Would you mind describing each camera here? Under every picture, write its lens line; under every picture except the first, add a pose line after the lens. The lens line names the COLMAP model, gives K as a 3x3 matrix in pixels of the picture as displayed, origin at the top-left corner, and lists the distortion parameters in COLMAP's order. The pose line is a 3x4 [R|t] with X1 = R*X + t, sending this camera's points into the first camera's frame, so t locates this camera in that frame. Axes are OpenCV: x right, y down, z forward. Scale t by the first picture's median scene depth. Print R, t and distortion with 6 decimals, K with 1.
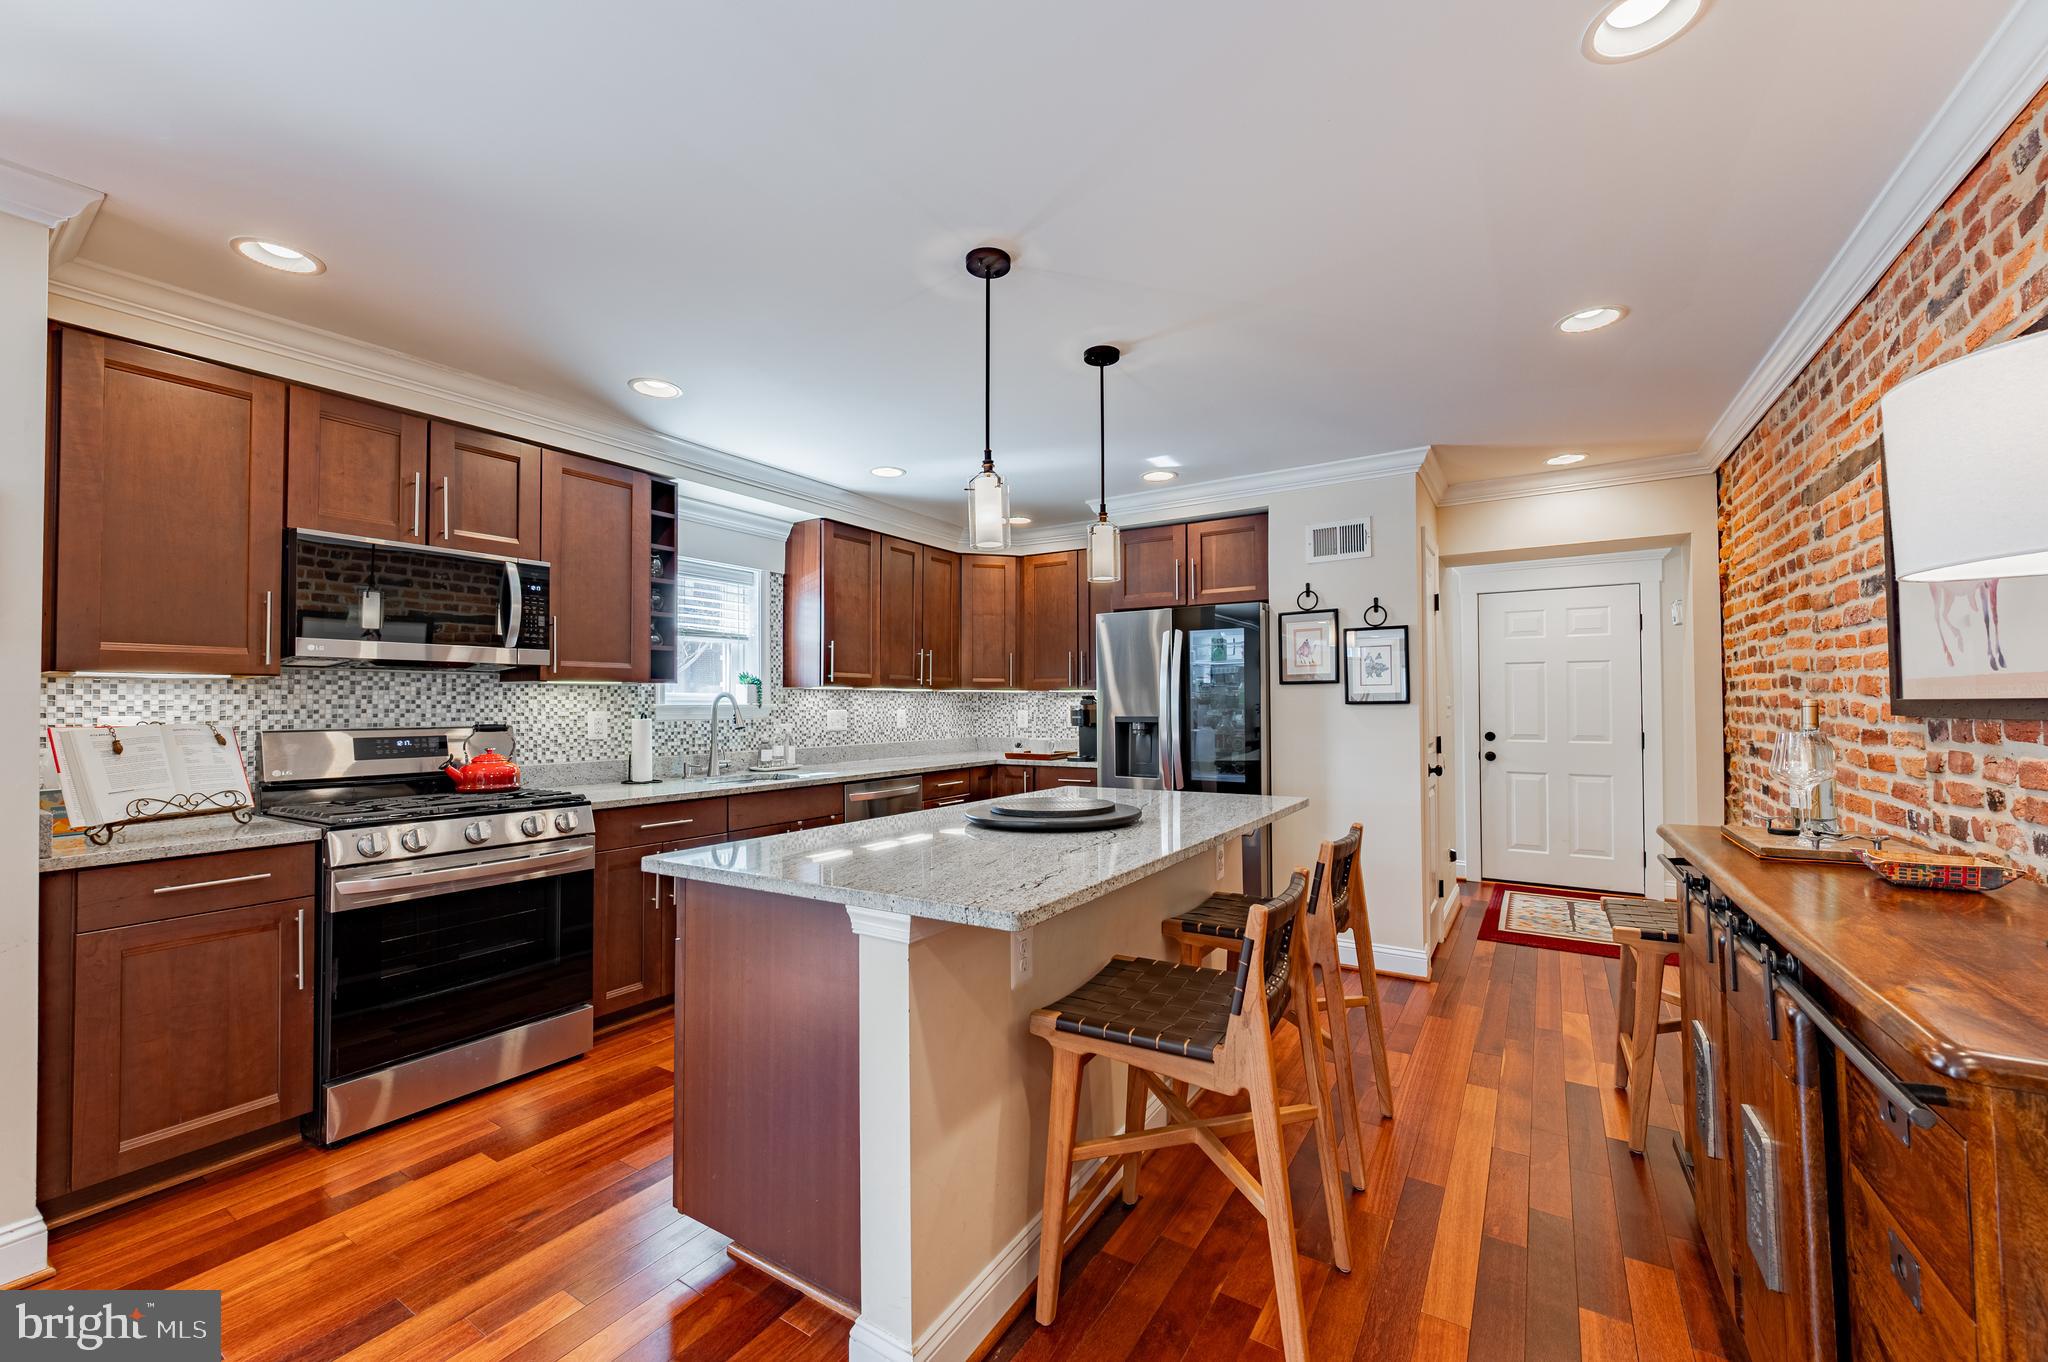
lens RADIAL K [[809.6, 0, 1026.5], [0, 809.6, 687.6], [0, 0, 1]] dist [-0.003611, 0.000877]
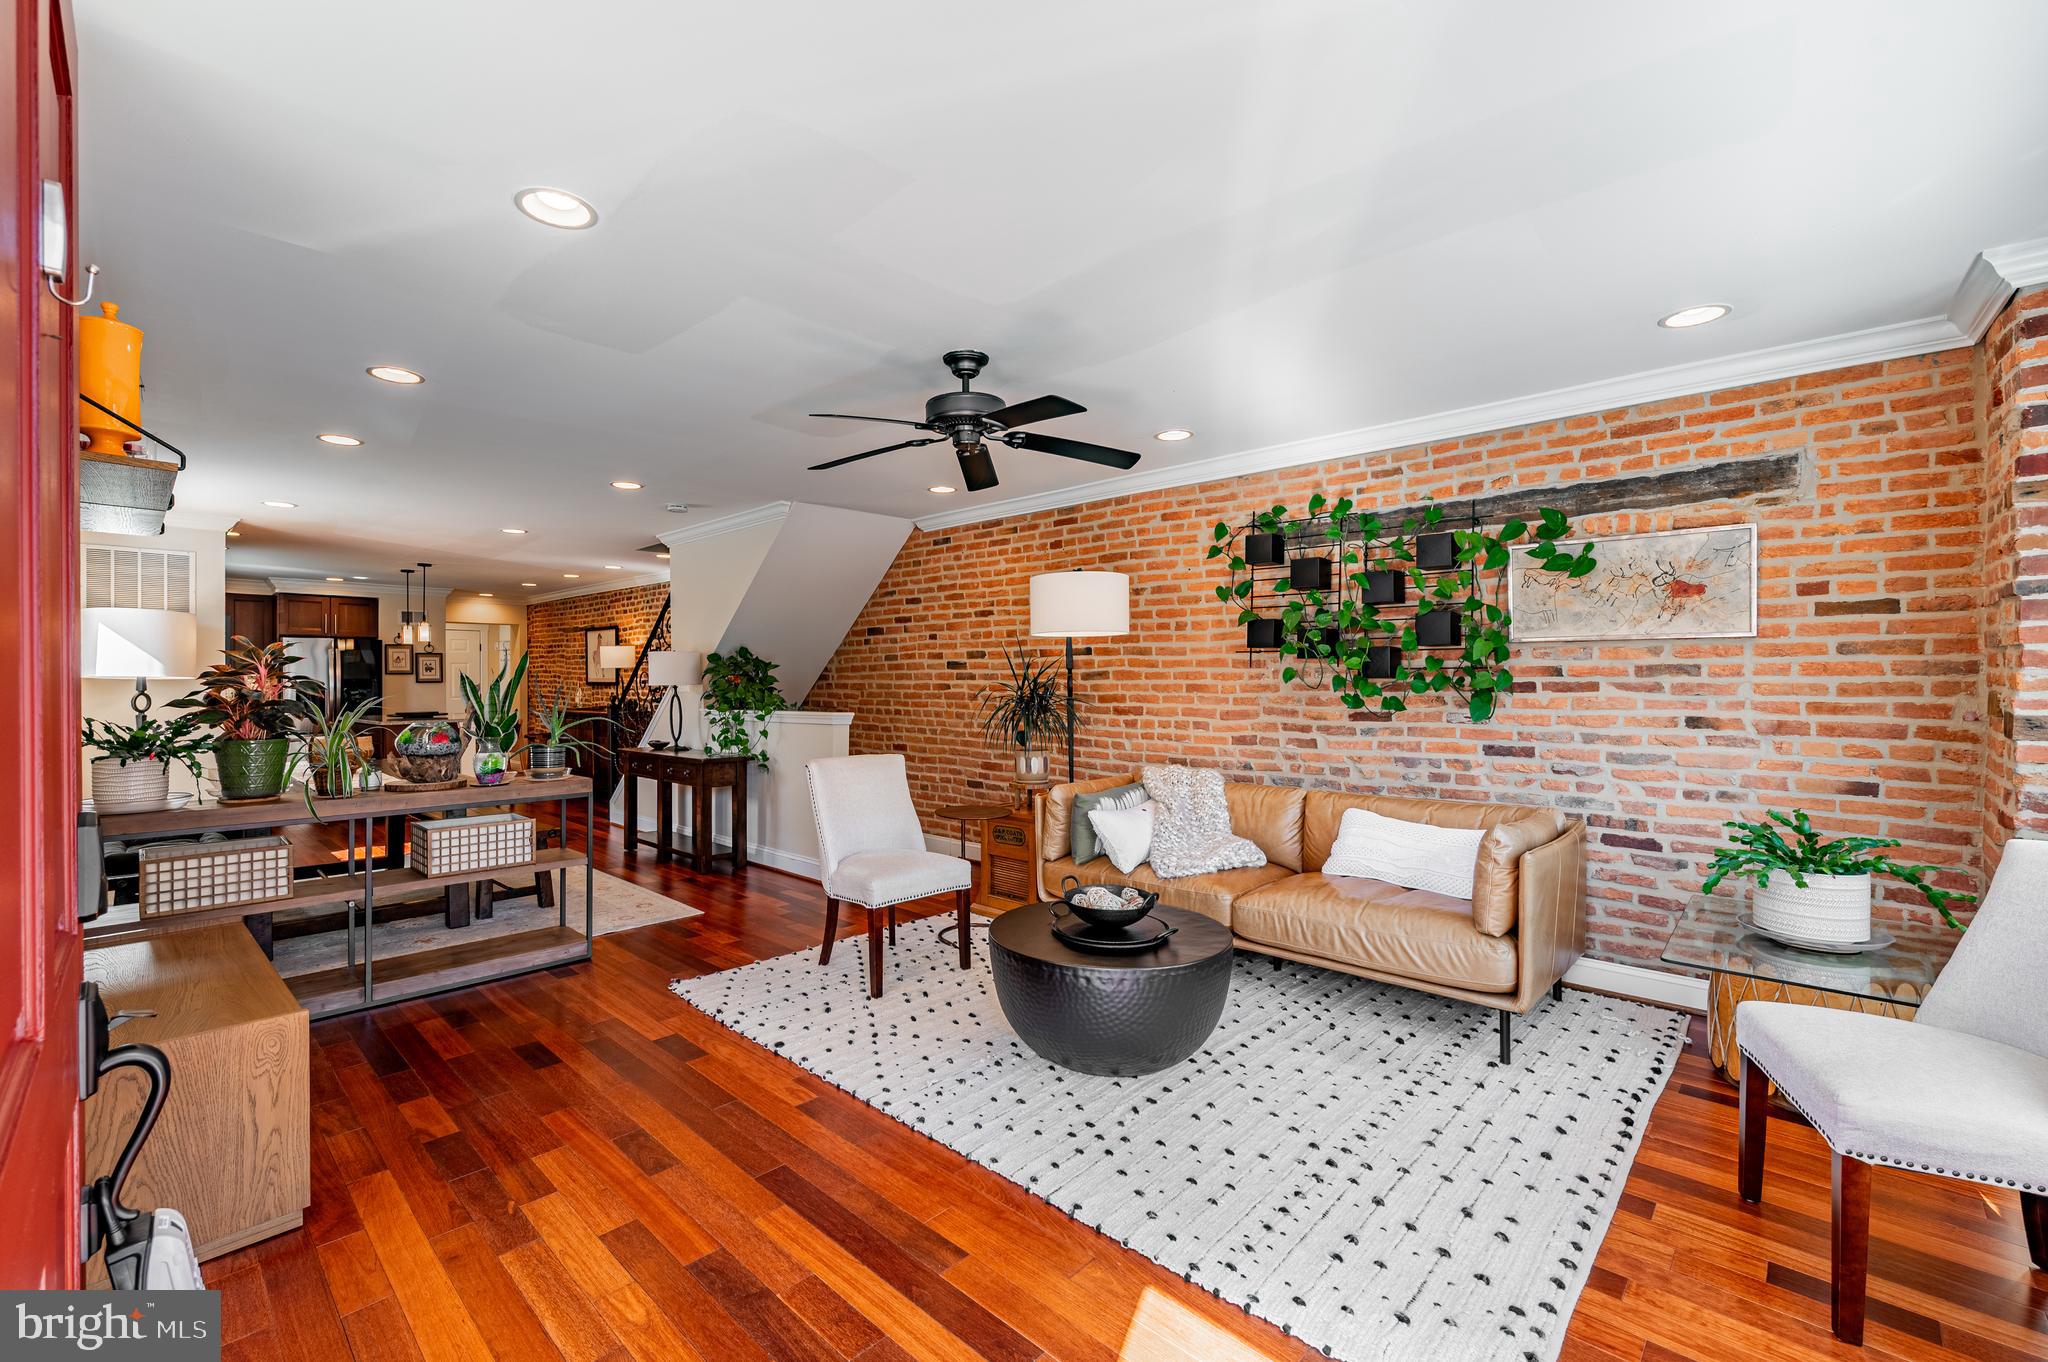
lens RADIAL K [[862.0, 0, 993.8], [0, 862.0, 686.6], [0, 0, 1]] dist [-0.002687, -0.000325]
pose [[0.203782, -0.005026, 0.979003, -2.530243], [-0.020217, 0.999752, 0.009341, -0.038267], [-0.978808, -0.021696, 0.203630, -1.781821]]
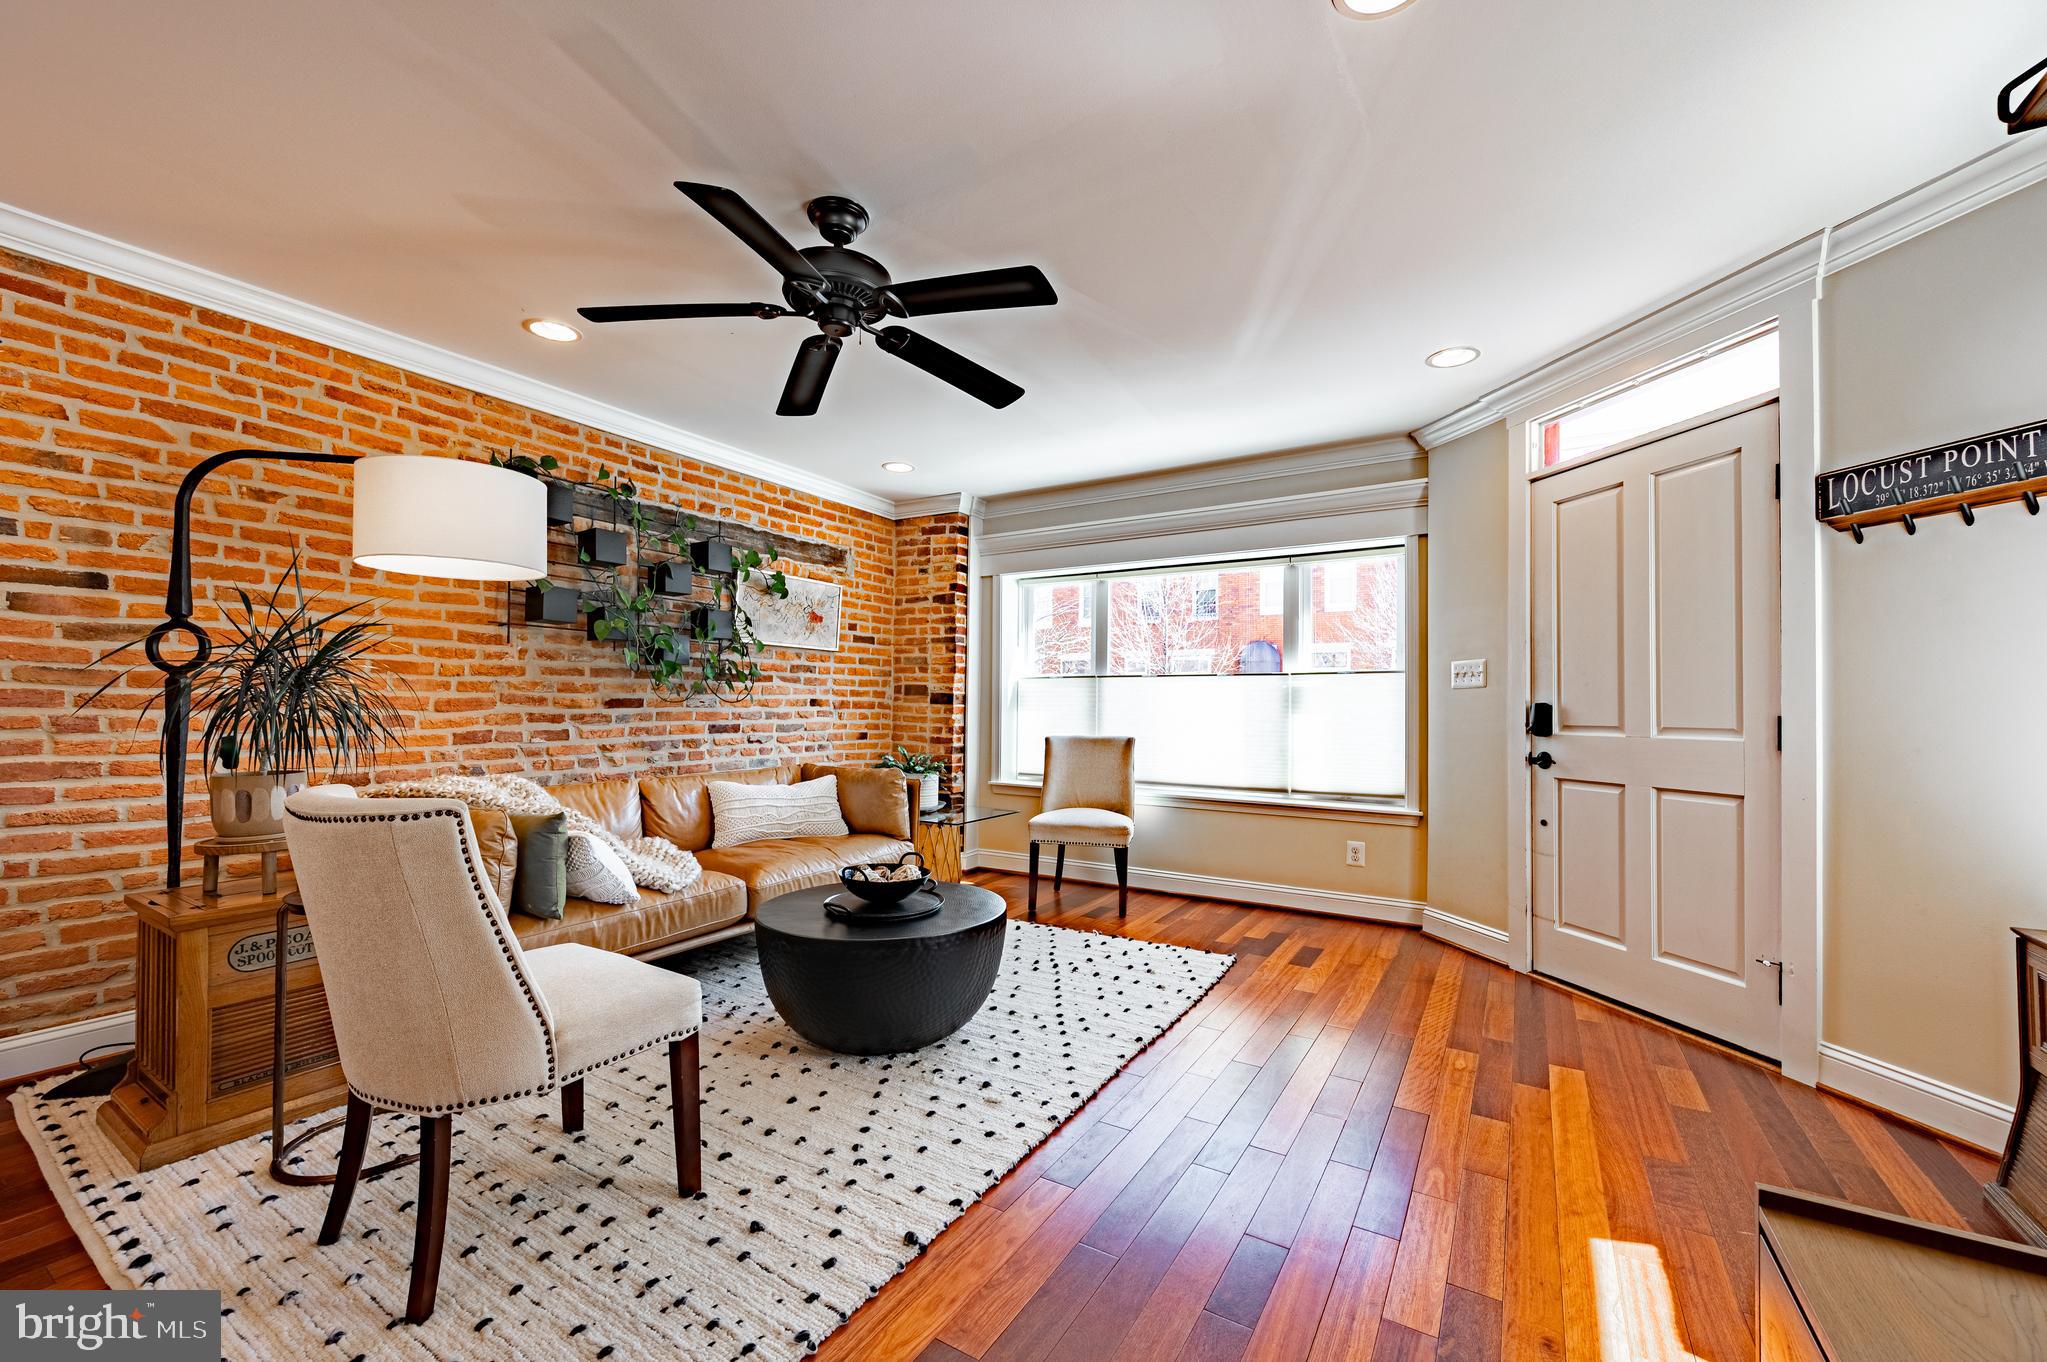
lens RADIAL K [[809.2, 0, 1032.3], [0, 809.2, 695.7], [0, 0, 1]] dist [-0.003611, 0.000877]
pose [[-0.999724, -0.001820, -0.023411, -1.653297], [-0.000978, 0.999354, -0.035932, 0.046437], [0.023461, -0.035900, -0.999080, -0.764334]]
